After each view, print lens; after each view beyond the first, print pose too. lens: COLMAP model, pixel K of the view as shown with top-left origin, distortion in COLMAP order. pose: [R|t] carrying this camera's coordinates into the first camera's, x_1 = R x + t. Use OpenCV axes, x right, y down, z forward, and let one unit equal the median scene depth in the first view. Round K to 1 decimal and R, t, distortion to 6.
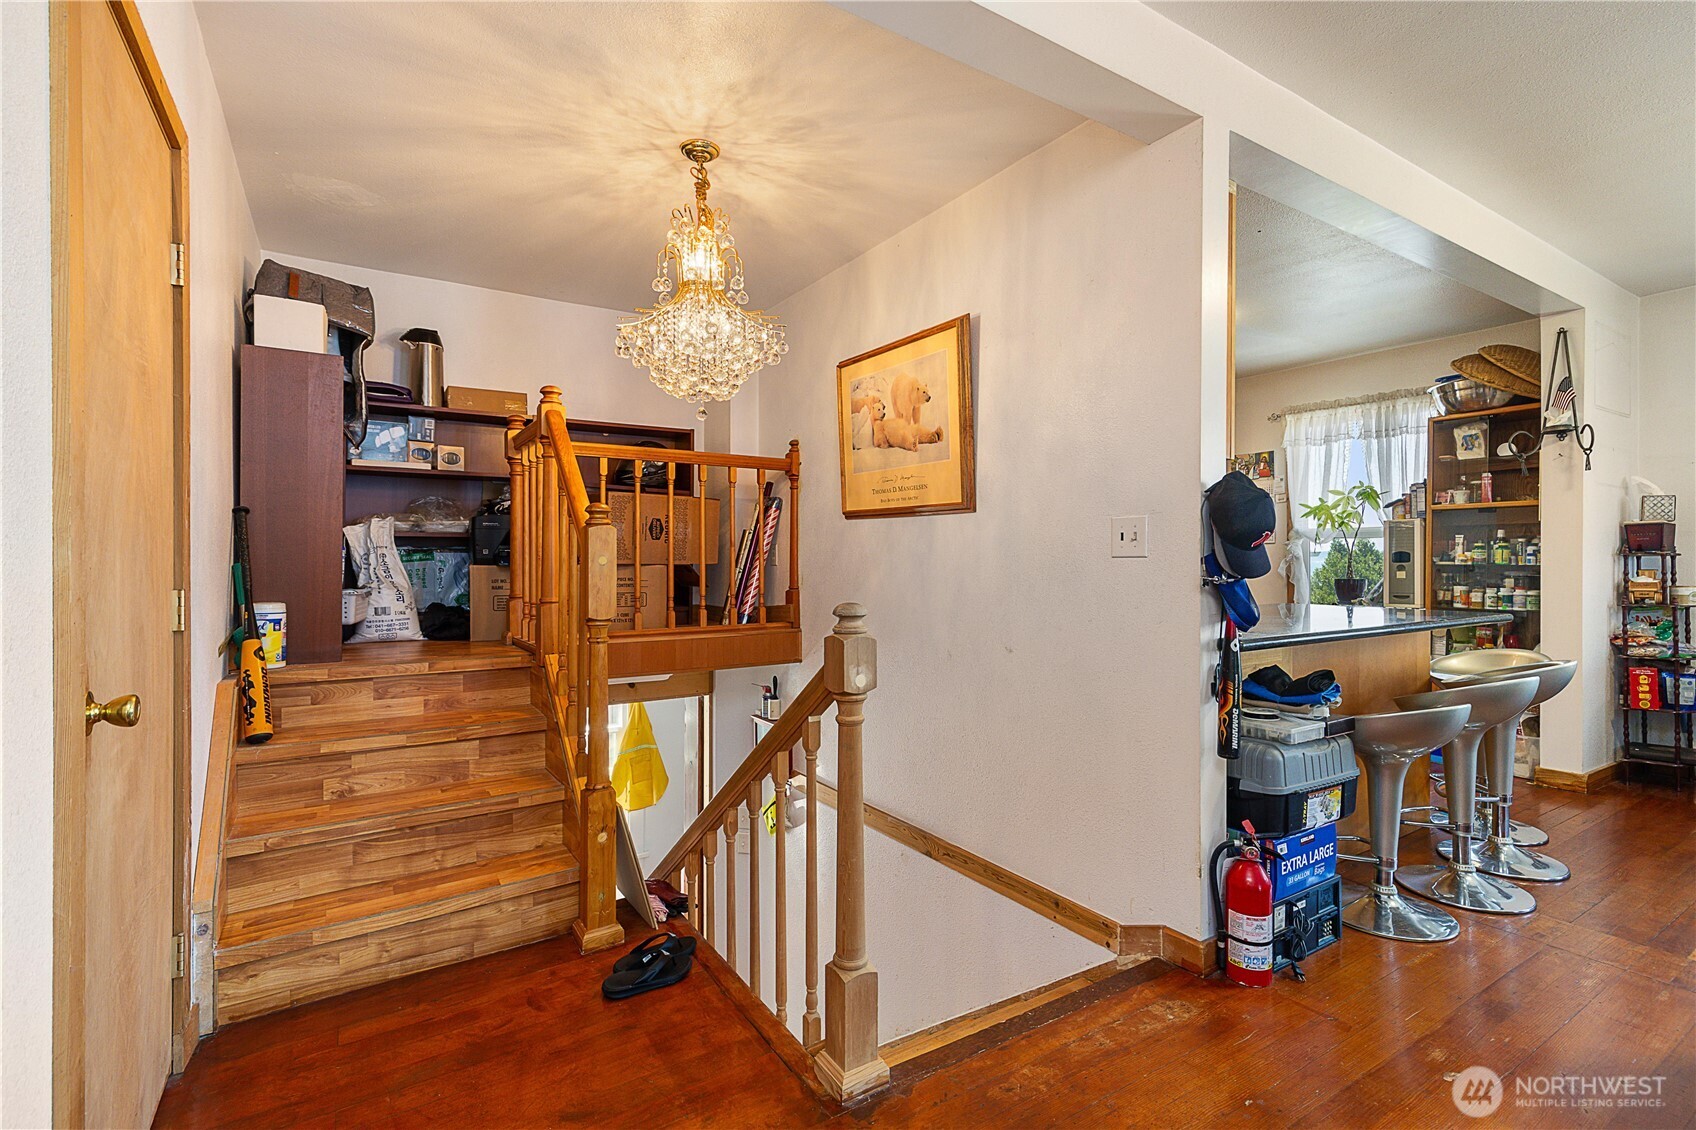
lens RADIAL K [[770.7, 0, 852.0], [0, 770.7, 560.9], [0, 0, 1]] dist [0.002454, 0.000435]
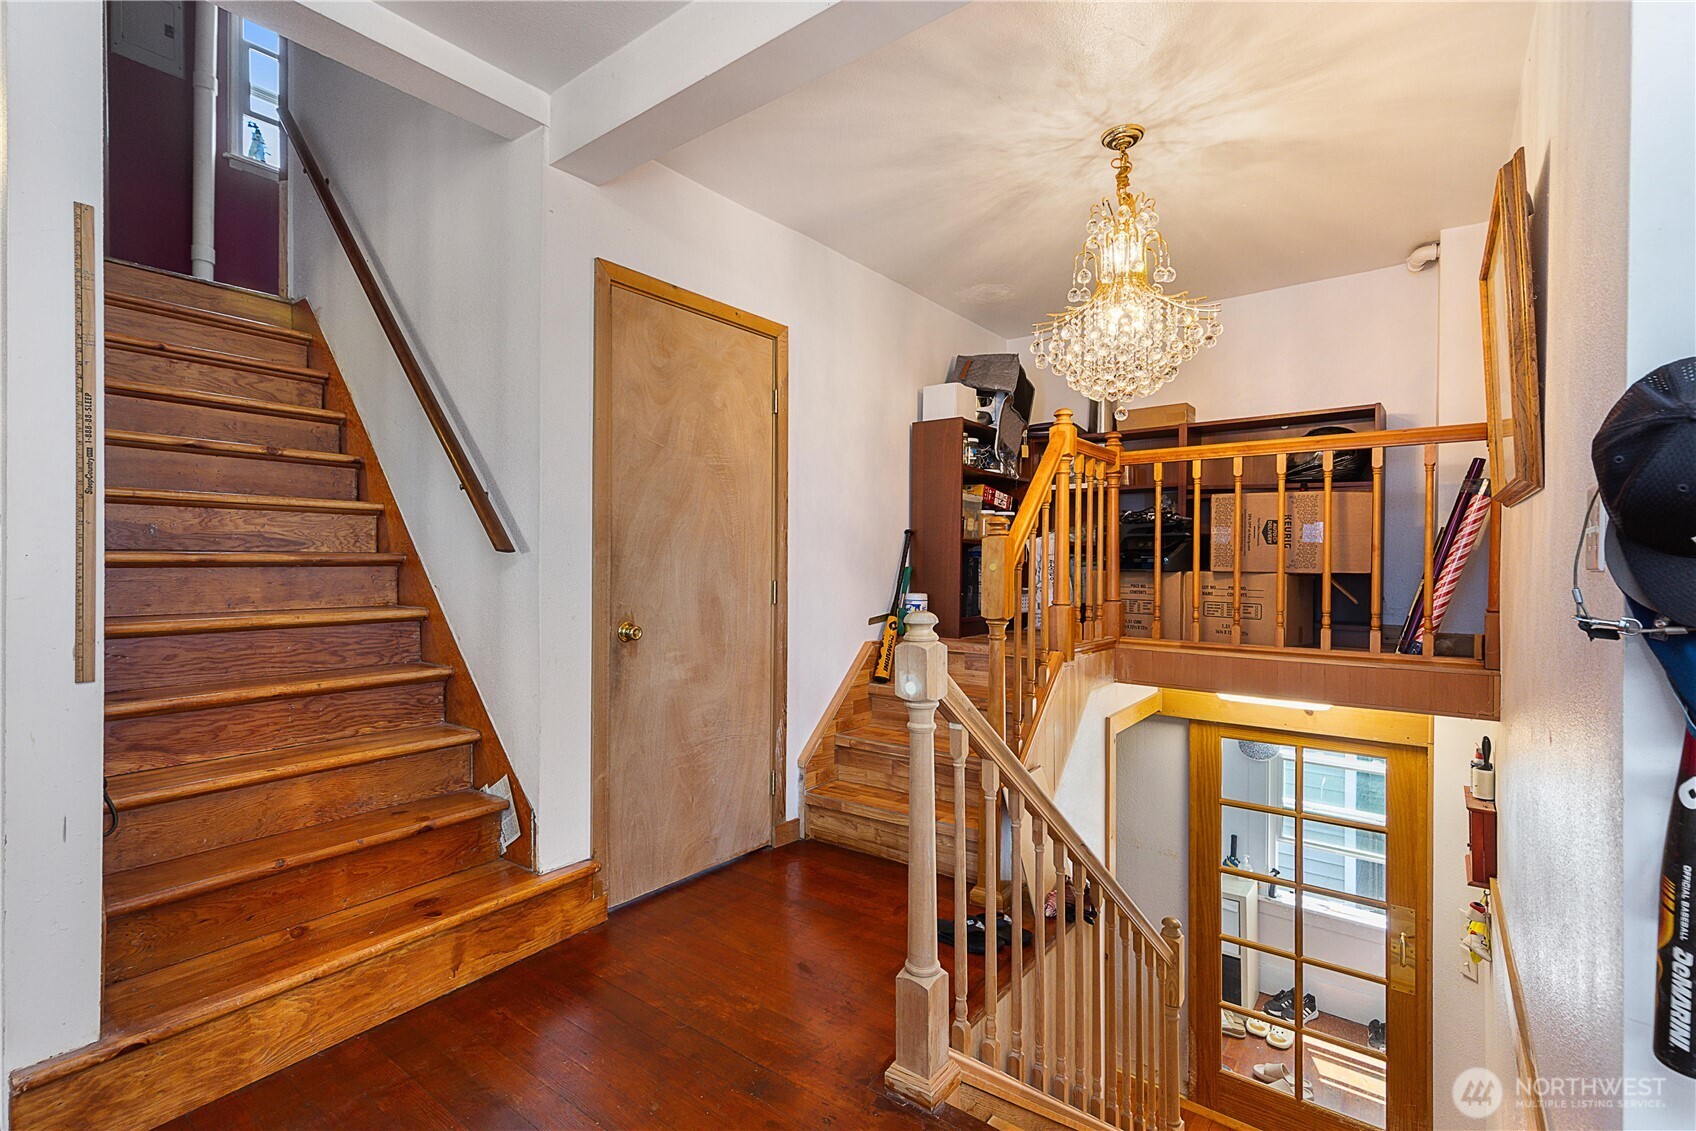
lens RADIAL K [[770.7, 0, 855.1], [0, 770.7, 563.2], [0, 0, 1]] dist [0.002454, 0.000435]
pose [[0.341936, 0.005166, -0.939709, 0.548817], [-0.008641, 0.999960, 0.002353, -0.005585], [0.939683, 0.007315, 0.341967, 0.345062]]
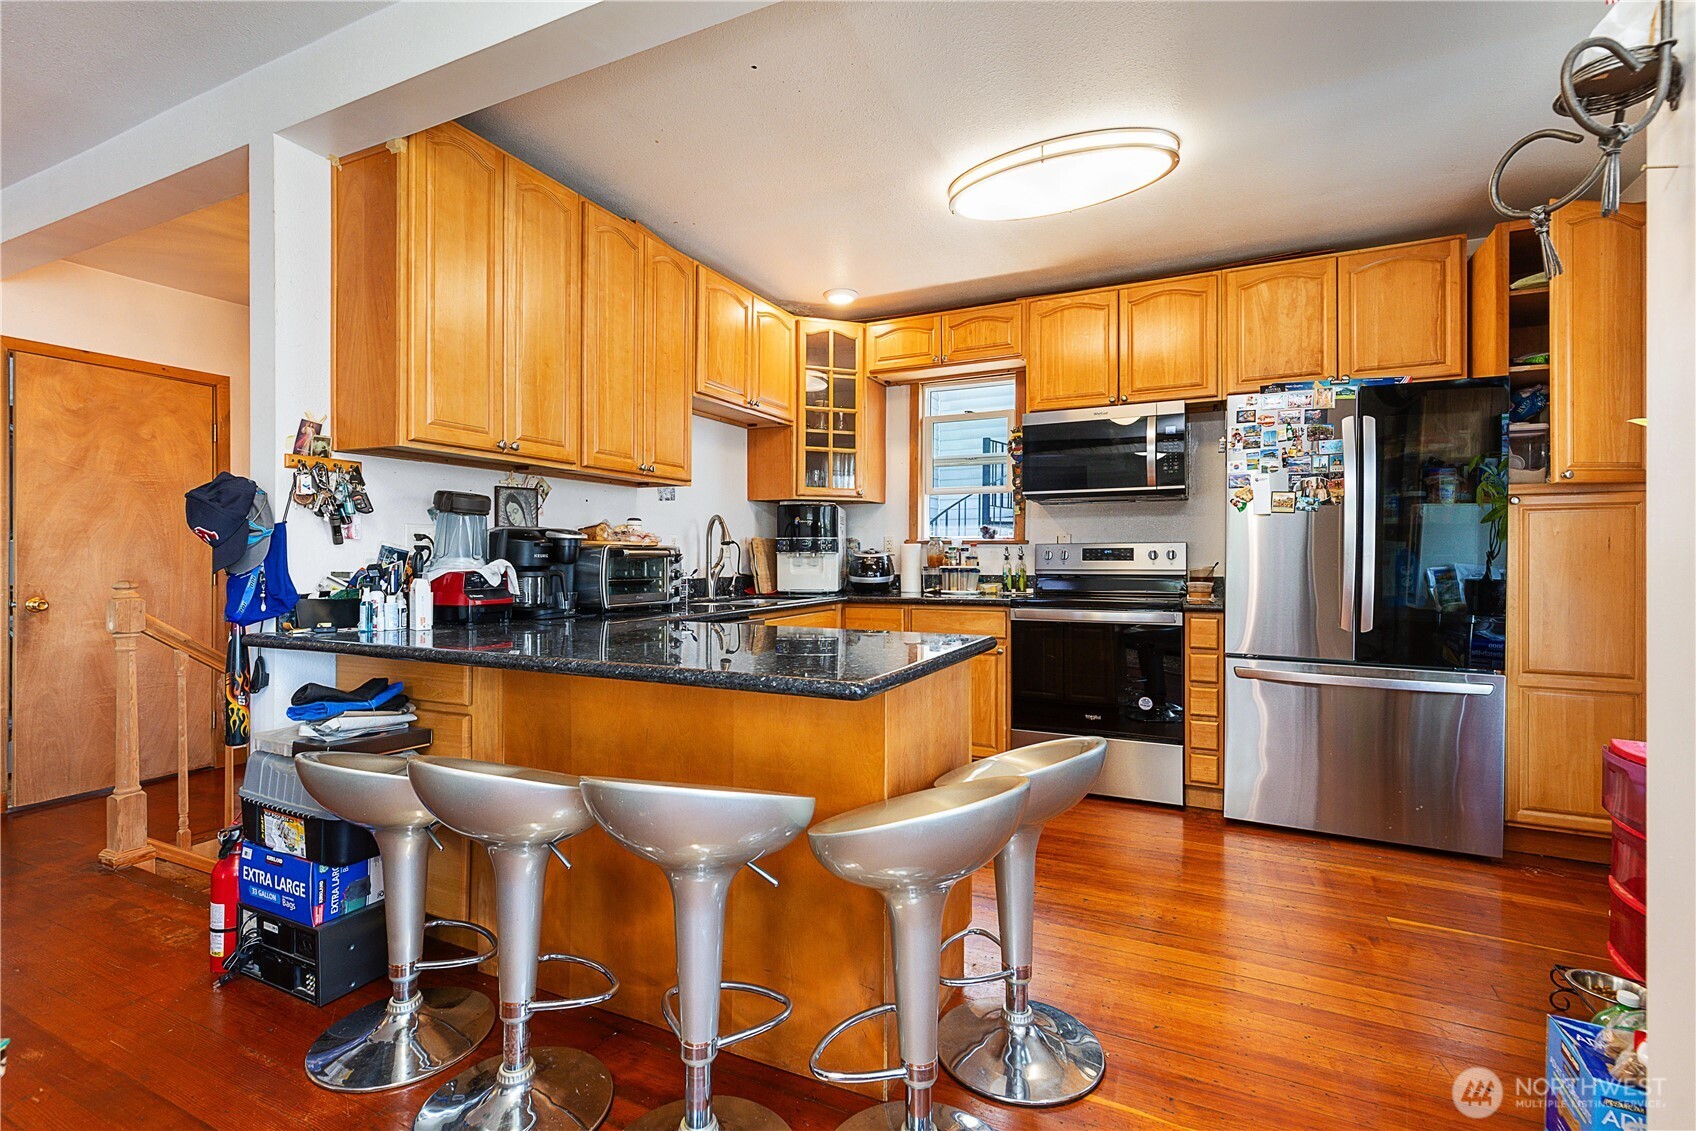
lens RADIAL K [[770.7, 0, 849.9], [0, 770.7, 555.7], [0, 0, 1]] dist [0.002454, 0.000435]
pose [[0.537276, 0.003407, -0.843399, 1.317717], [-0.008235, 0.999965, -0.001206, -0.007824], [0.843366, 0.007594, 0.537286, 0.816219]]
